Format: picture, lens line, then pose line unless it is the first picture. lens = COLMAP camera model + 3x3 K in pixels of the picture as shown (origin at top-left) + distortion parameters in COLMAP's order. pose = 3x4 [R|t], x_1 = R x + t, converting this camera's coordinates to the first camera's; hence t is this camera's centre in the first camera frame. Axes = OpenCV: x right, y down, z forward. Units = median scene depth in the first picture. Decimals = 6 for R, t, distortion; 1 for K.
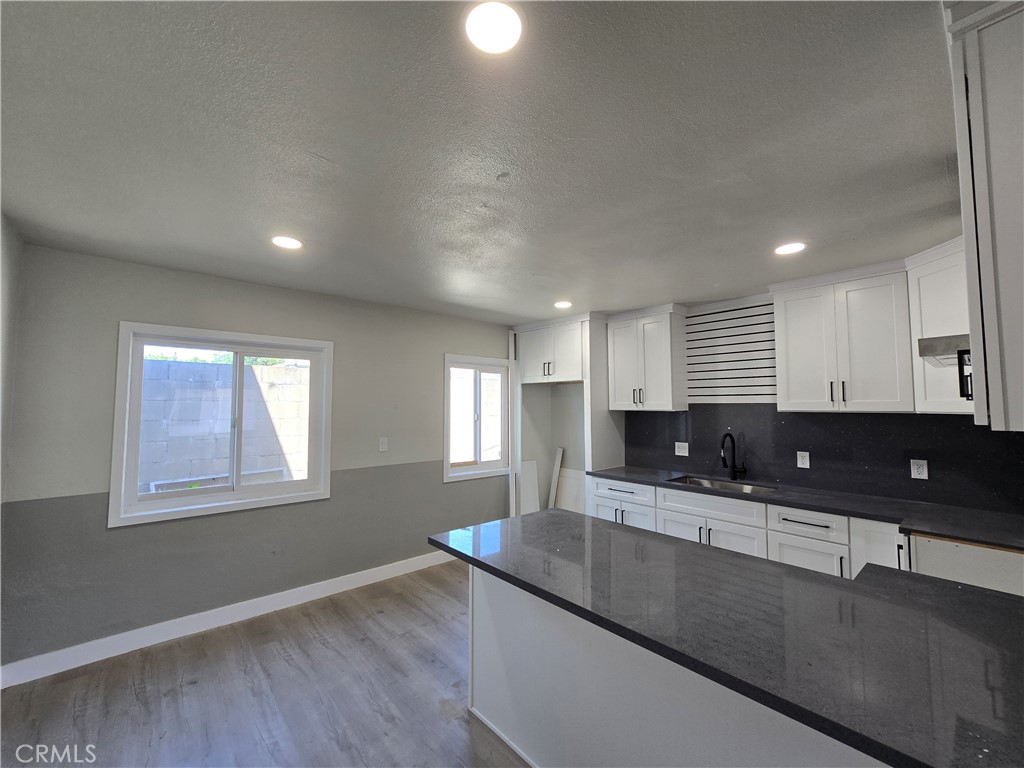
lens RADIAL K [[416.3, 0, 517.3], [0, 416.3, 383.6], [0, 0, 1]] dist [-0.002681, 0.000513]
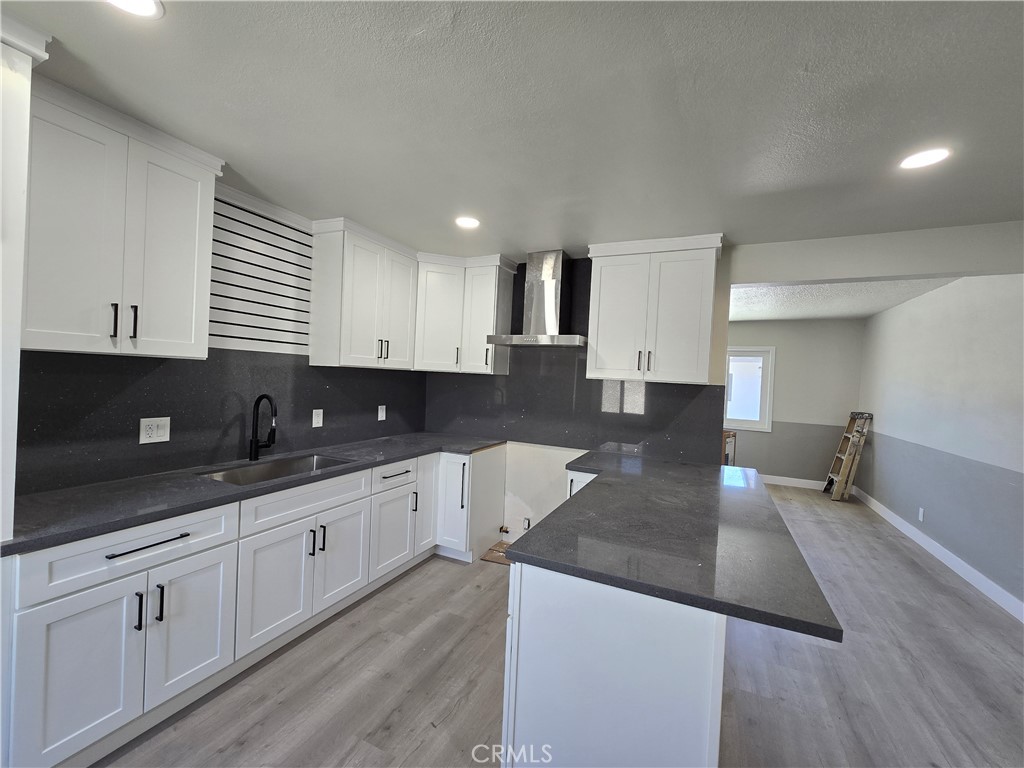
lens RADIAL K [[416.3, 0, 507.2], [0, 416.3, 385.3], [0, 0, 1]] dist [-0.002681, 0.000513]
pose [[-0.379508, -0.039220, 0.924357, -0.293903], [-0.098287, 0.995156, 0.001871, 0.063908], [-0.919953, -0.090142, -0.381524, 0.909116]]
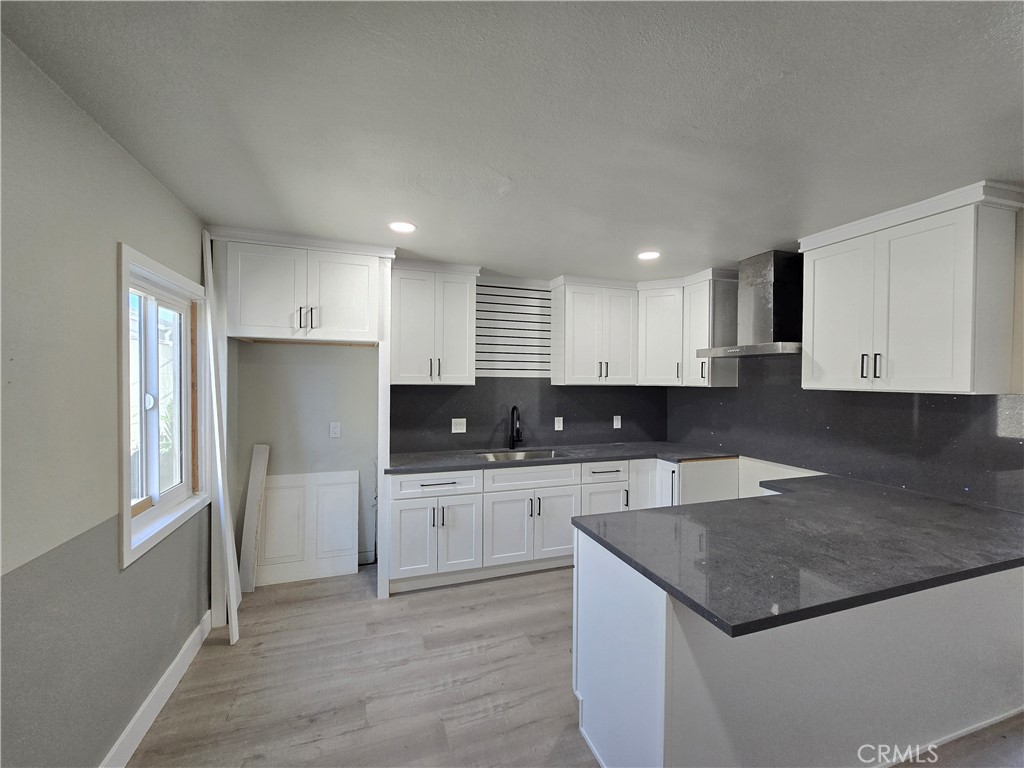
lens RADIAL K [[416.3, 0, 508.4], [0, 416.3, 385.1], [0, 0, 1]] dist [-0.002681, 0.000513]
pose [[0.396281, -0.010637, 0.918067, -0.472343], [-0.057829, 0.997658, 0.036521, 0.030357], [-0.916306, -0.067563, 0.394738, 0.614197]]
